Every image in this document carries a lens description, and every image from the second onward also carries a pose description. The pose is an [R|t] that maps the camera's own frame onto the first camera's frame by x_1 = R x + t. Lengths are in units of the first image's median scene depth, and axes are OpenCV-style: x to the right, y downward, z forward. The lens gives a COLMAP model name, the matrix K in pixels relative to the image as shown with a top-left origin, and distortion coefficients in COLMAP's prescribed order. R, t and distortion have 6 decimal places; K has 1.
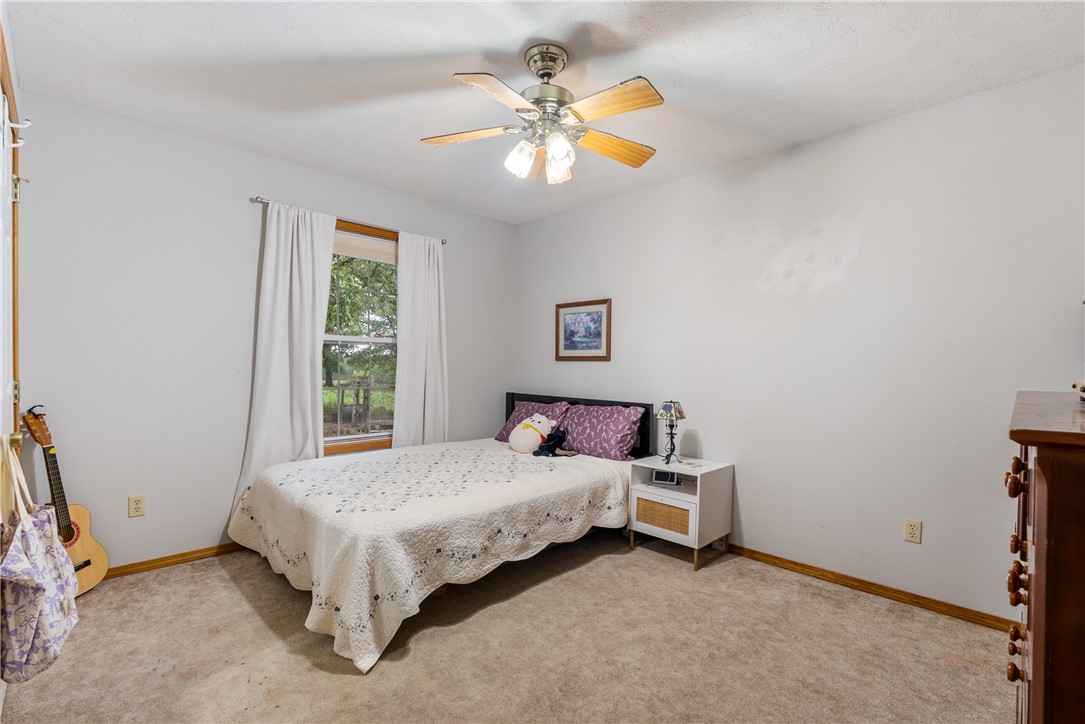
lens RADIAL K [[480.2, 0, 541.9], [0, 480.2, 363.0], [0, 0, 1]] dist [-0.003036, -0.000368]
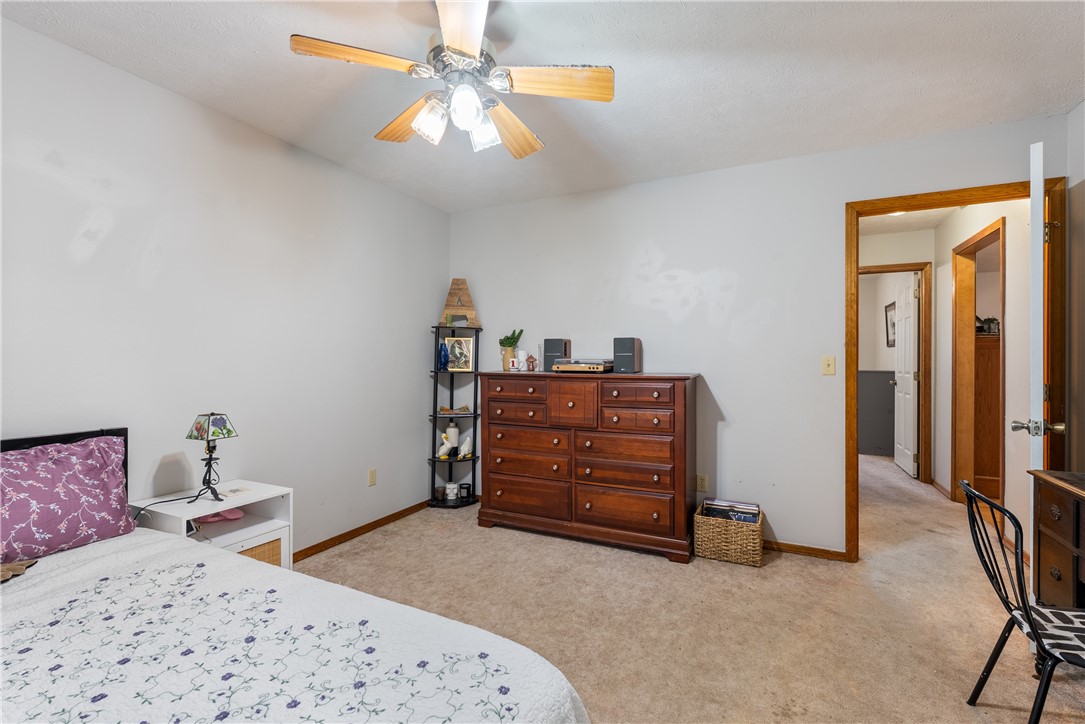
lens RADIAL K [[480.2, 0, 541.9], [0, 480.2, 363.0], [0, 0, 1]] dist [-0.003036, -0.000368]
pose [[-0.318675, -0.018970, 0.947674, -0.779751], [-0.005789, 0.999820, 0.018067, -0.013551], [-0.947846, 0.000272, -0.318728, 1.073534]]
